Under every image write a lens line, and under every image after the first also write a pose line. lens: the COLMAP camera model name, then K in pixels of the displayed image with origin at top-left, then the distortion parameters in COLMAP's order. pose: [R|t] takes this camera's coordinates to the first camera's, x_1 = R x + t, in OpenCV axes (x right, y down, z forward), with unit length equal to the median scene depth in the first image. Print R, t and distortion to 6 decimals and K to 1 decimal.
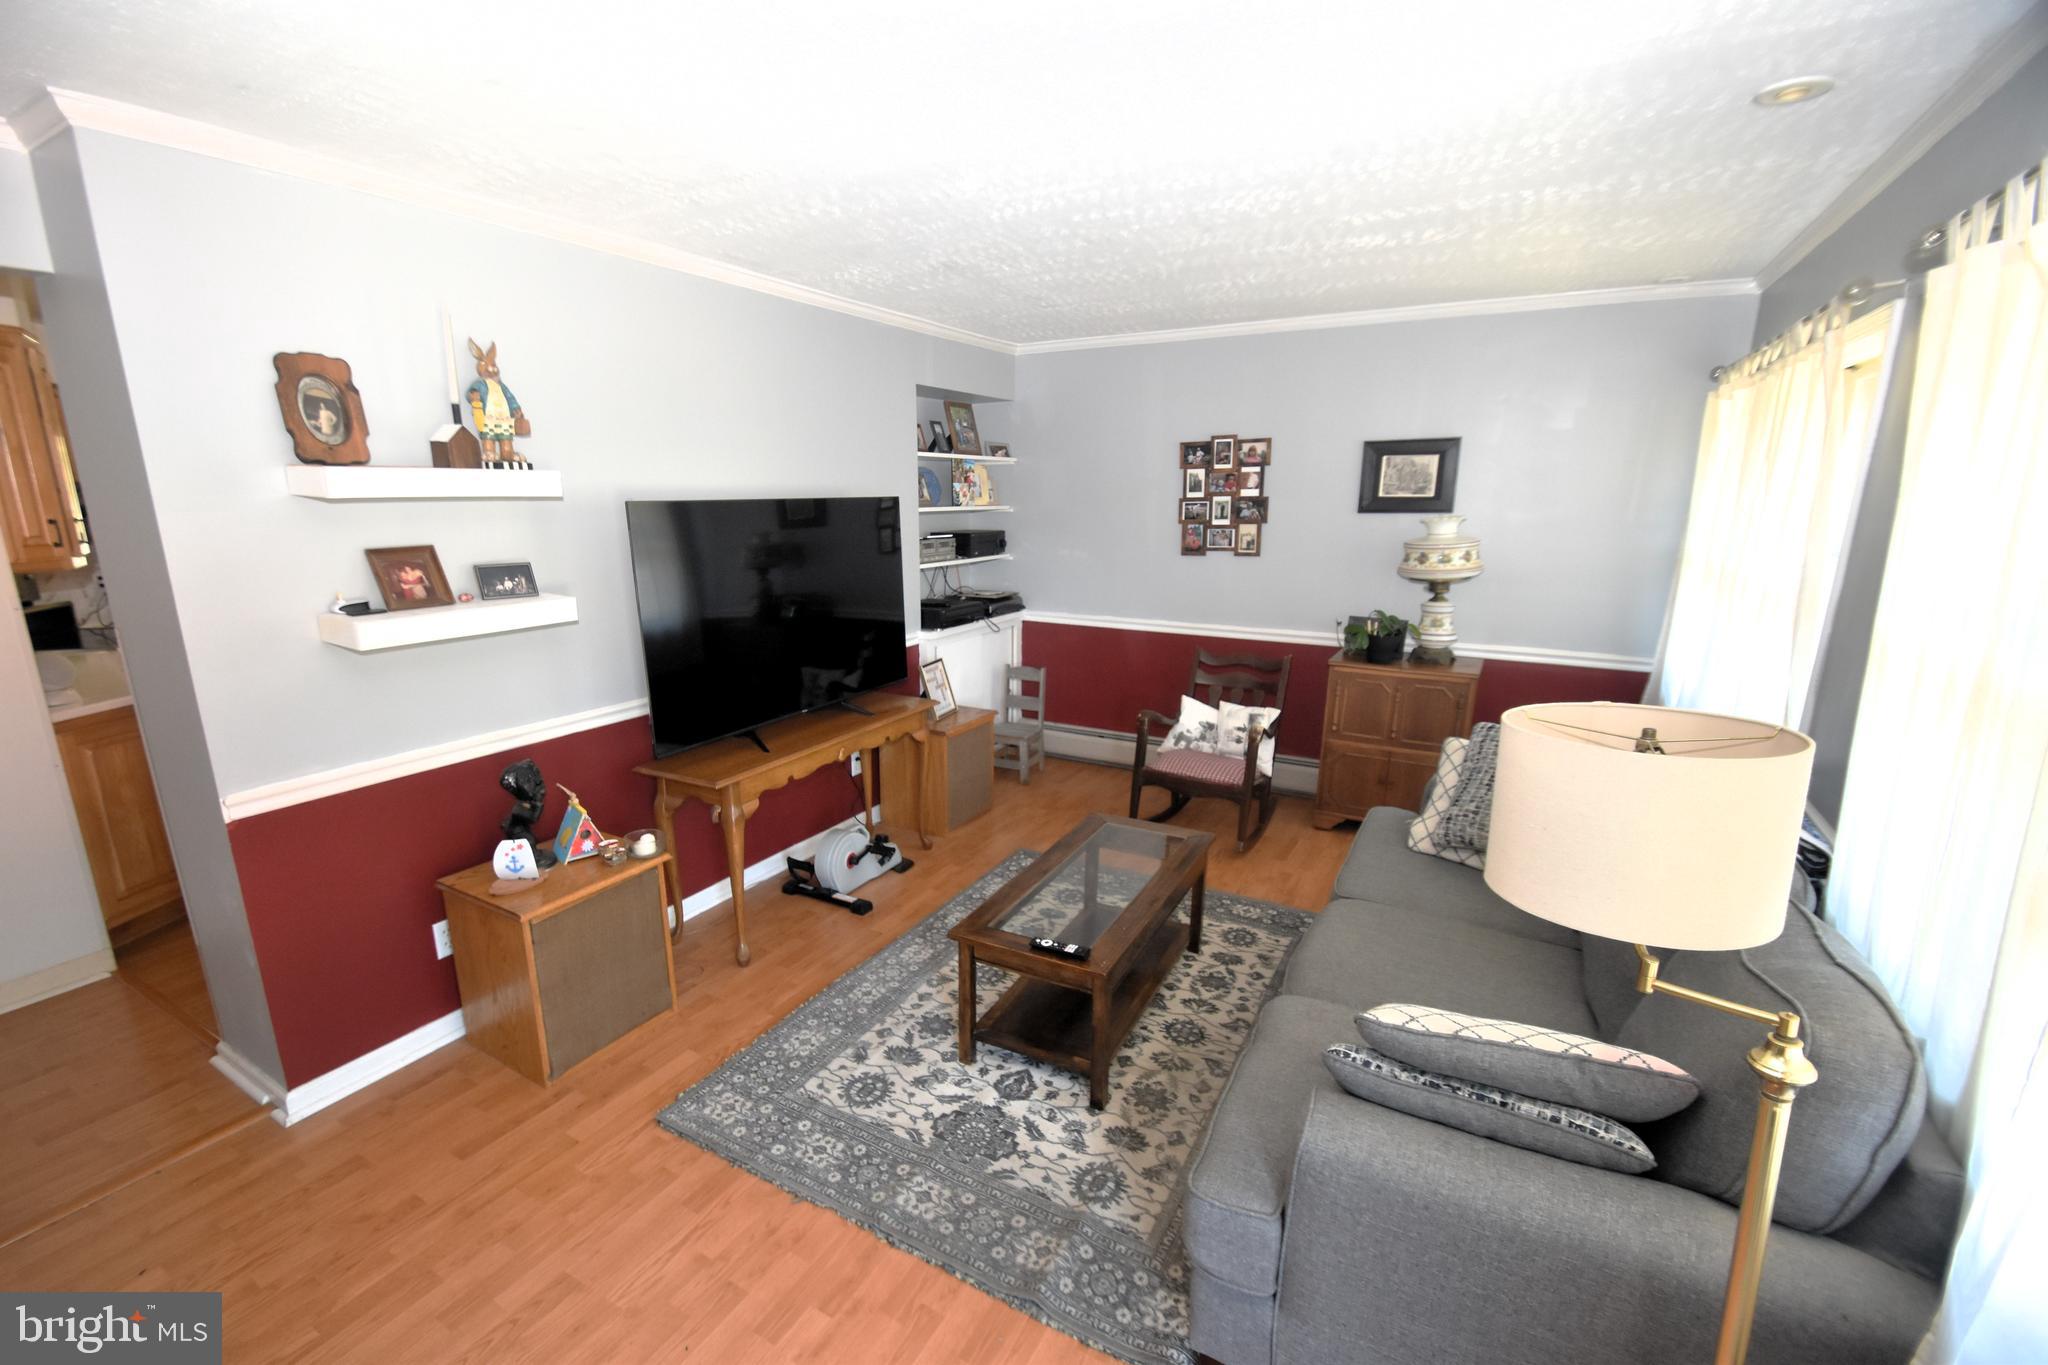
lens RADIAL K [[895.1, 0, 983.6], [0, 895.1, 716.5], [0, 0, 1]] dist [0.020918, -0.018403]
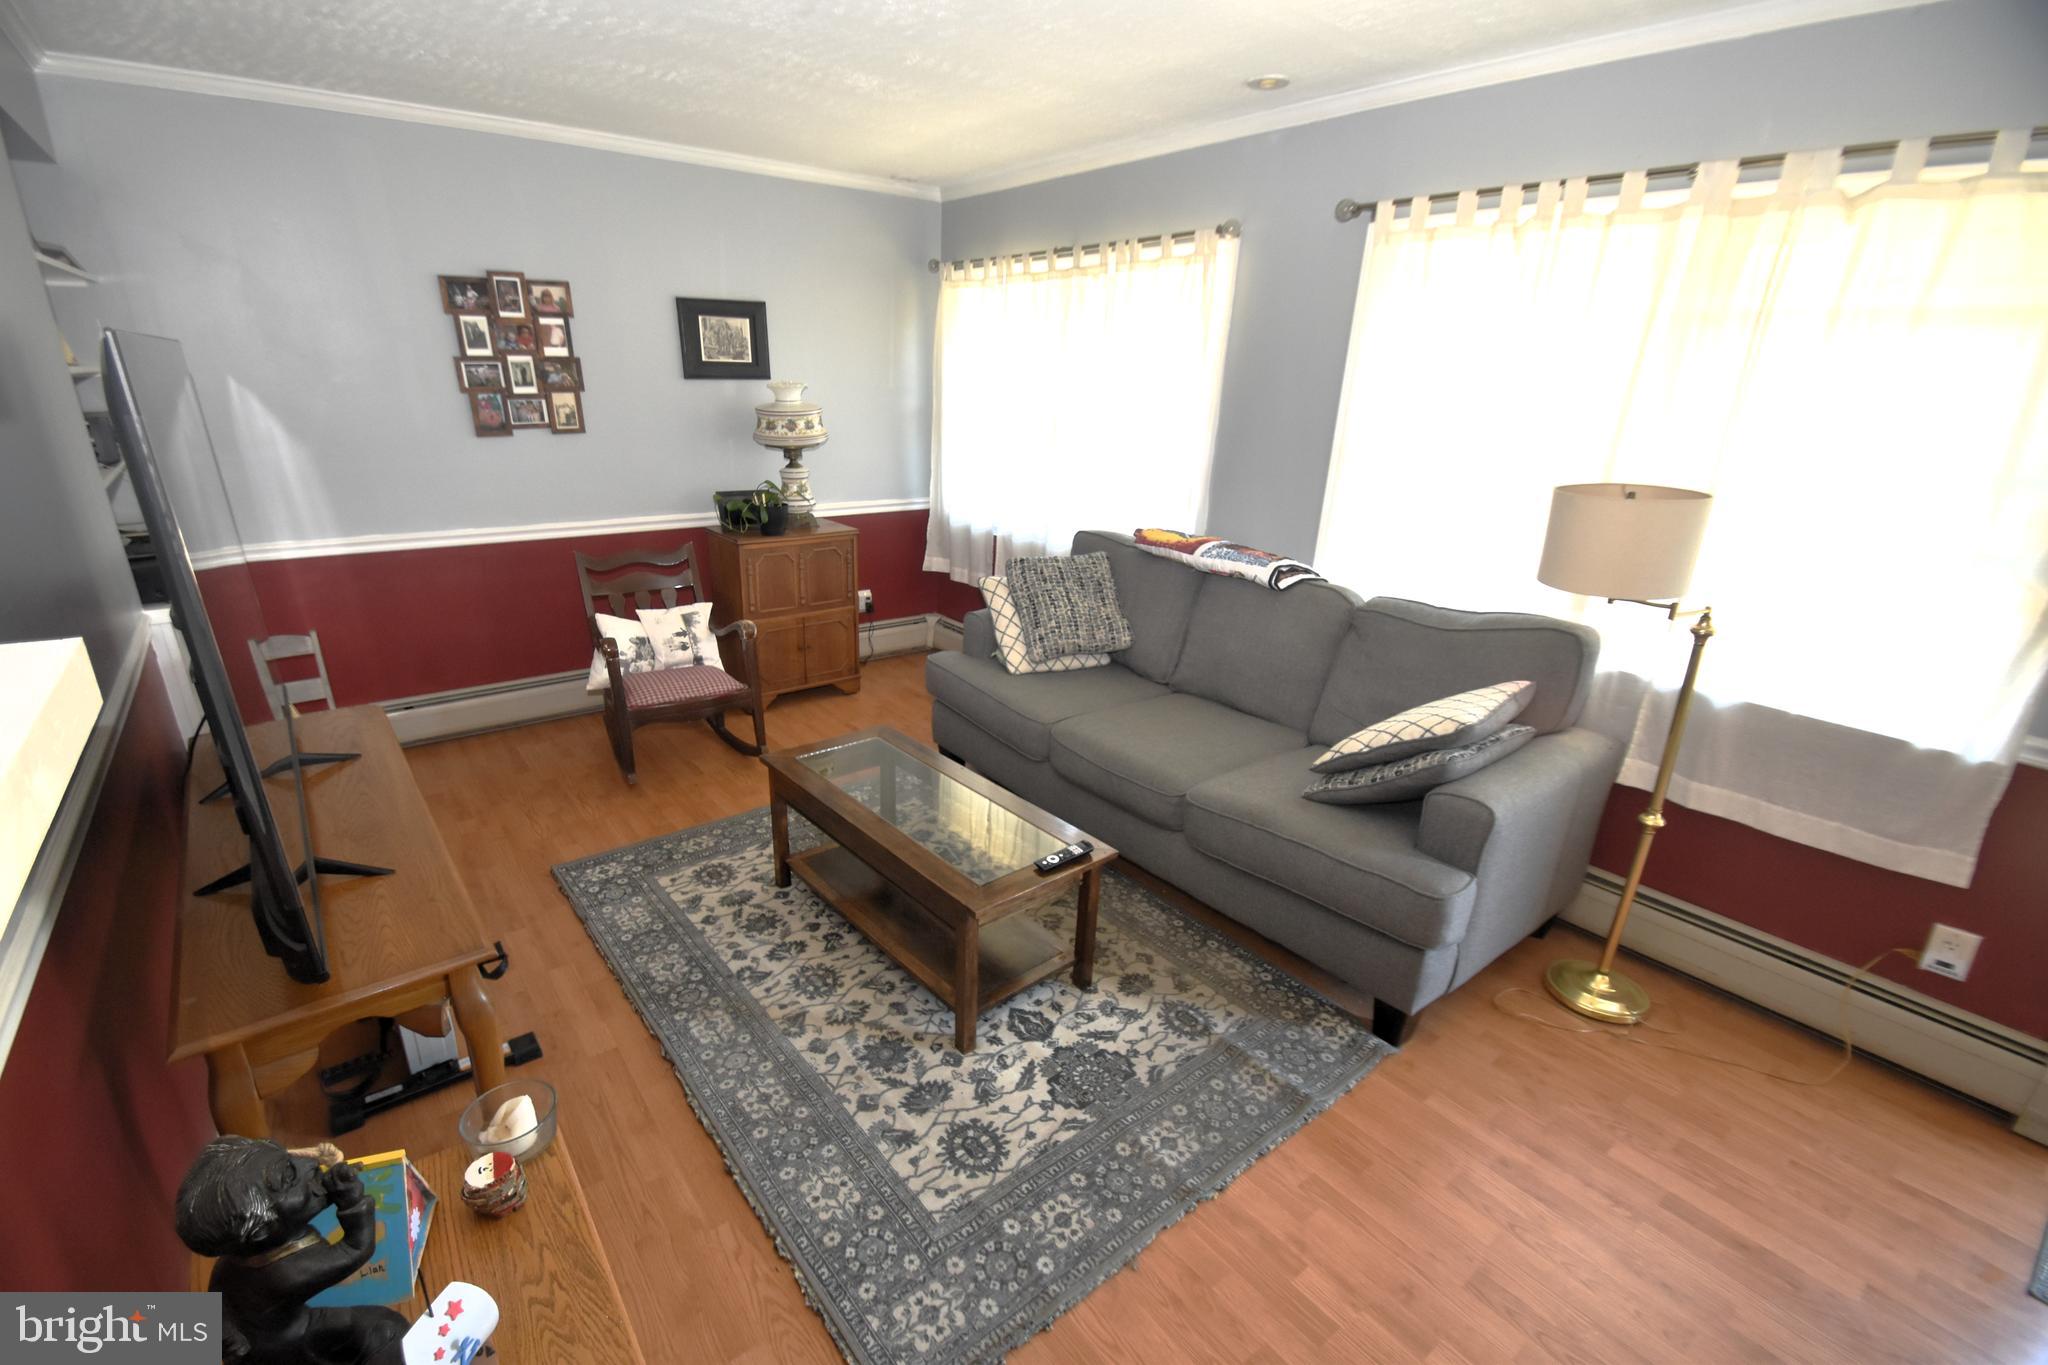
lens RADIAL K [[895.1, 0, 983.6], [0, 895.1, 716.5], [0, 0, 1]] dist [0.020918, -0.018403]
pose [[0.378789, -0.322640, 0.867423, -0.530287], [0.205986, 0.943146, 0.260855, -0.105828], [-0.902268, 0.079868, 0.423713, 0.494994]]
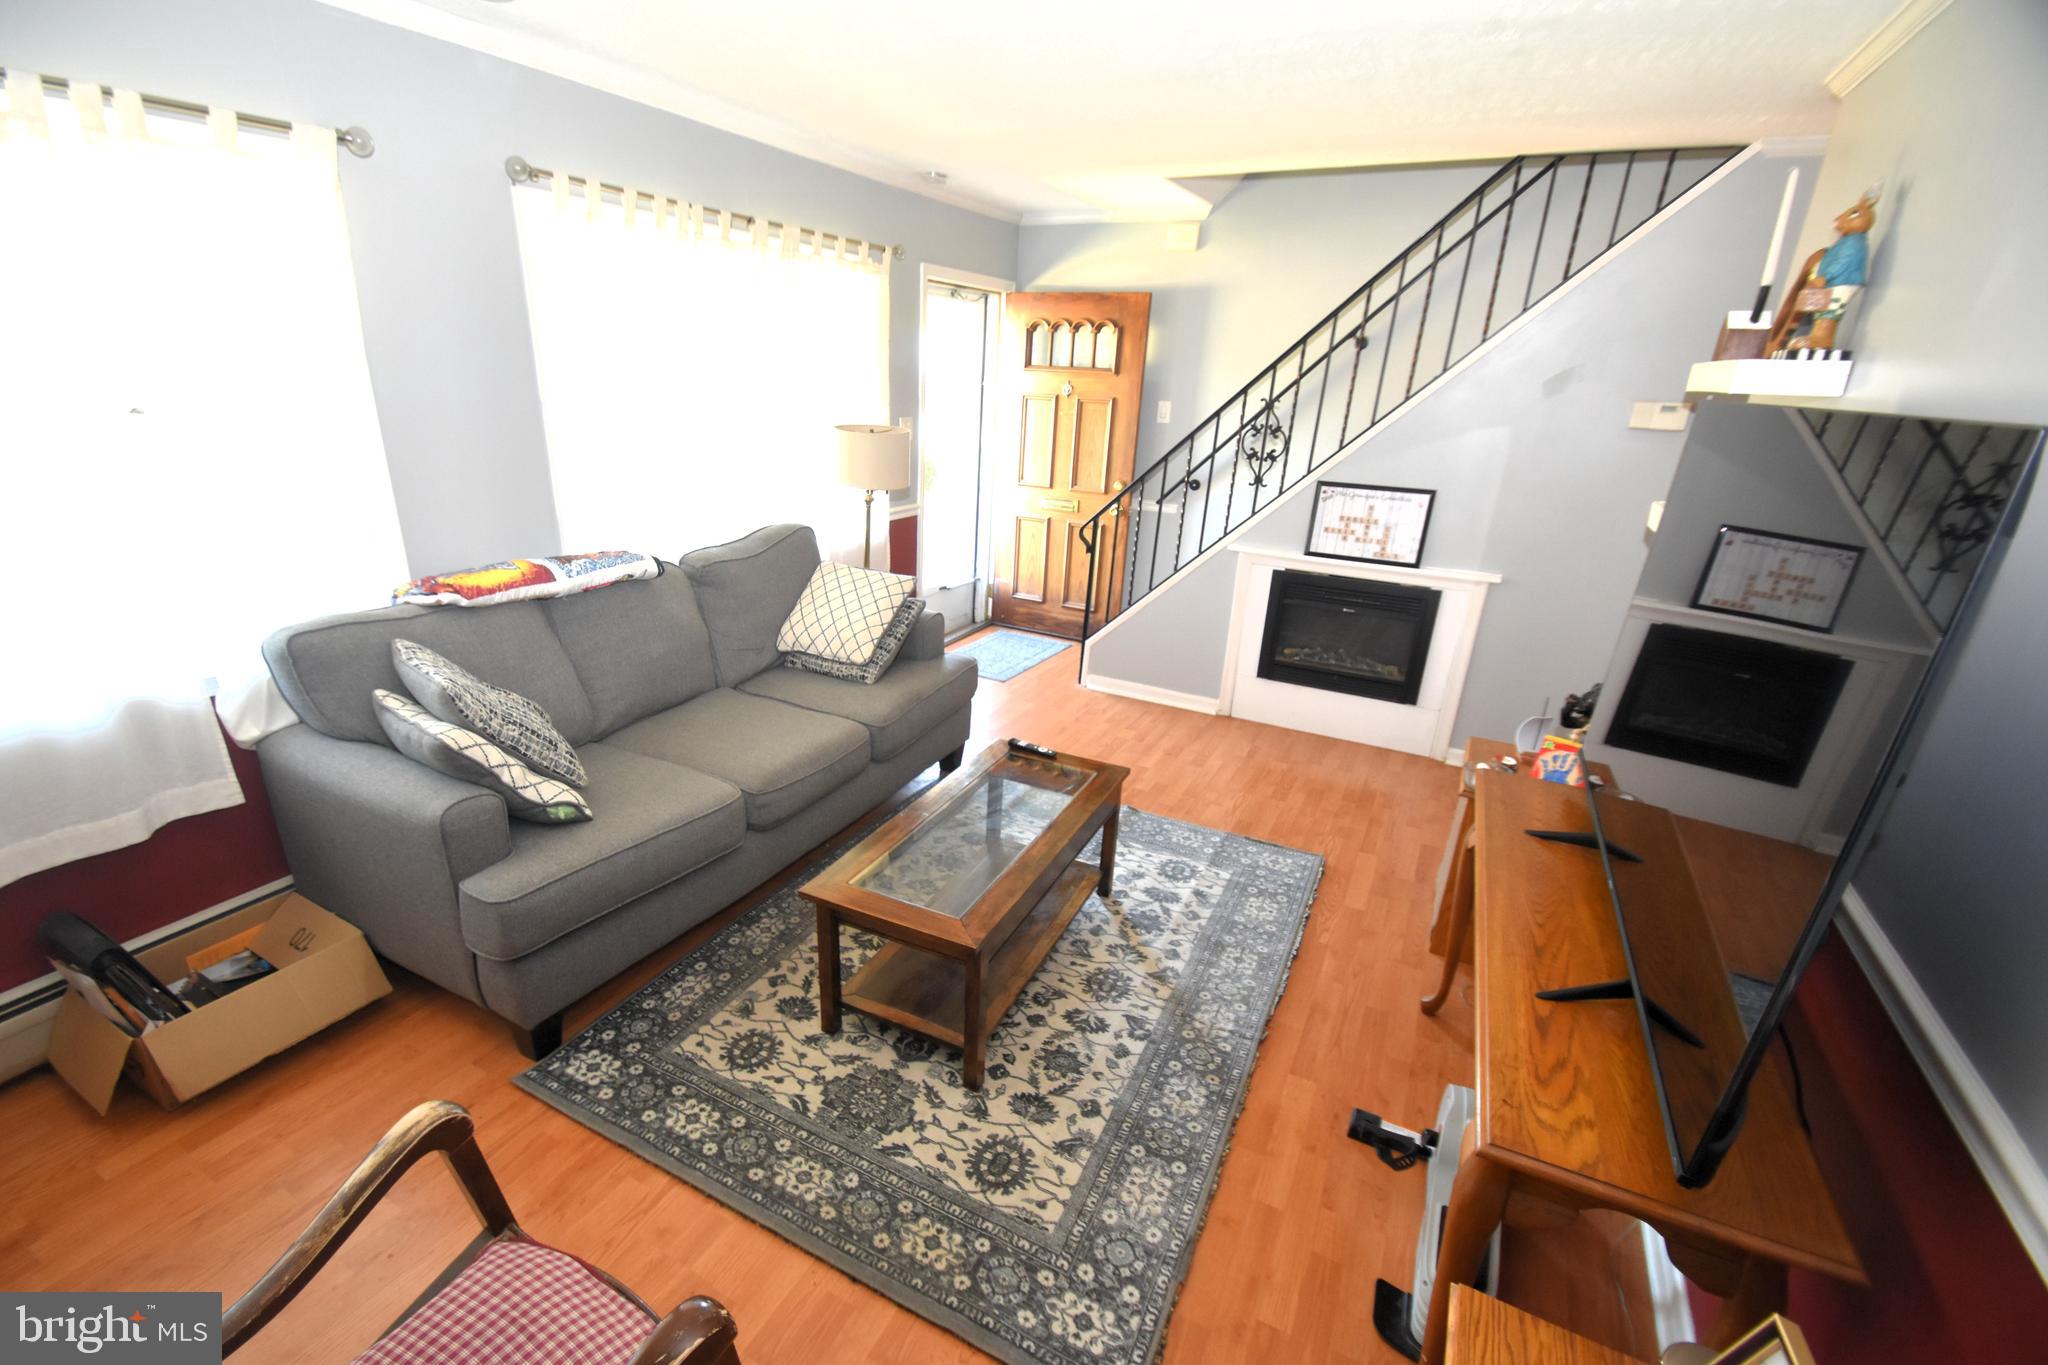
lens RADIAL K [[895.1, 0, 983.6], [0, 895.1, 716.5], [0, 0, 1]] dist [0.020918, -0.018403]
pose [[-0.998690, -0.019828, -0.047179, 0.156739], [-0.043757, 0.808905, 0.586309, -0.367314], [0.026538, 0.587605, -0.808713, 1.458992]]
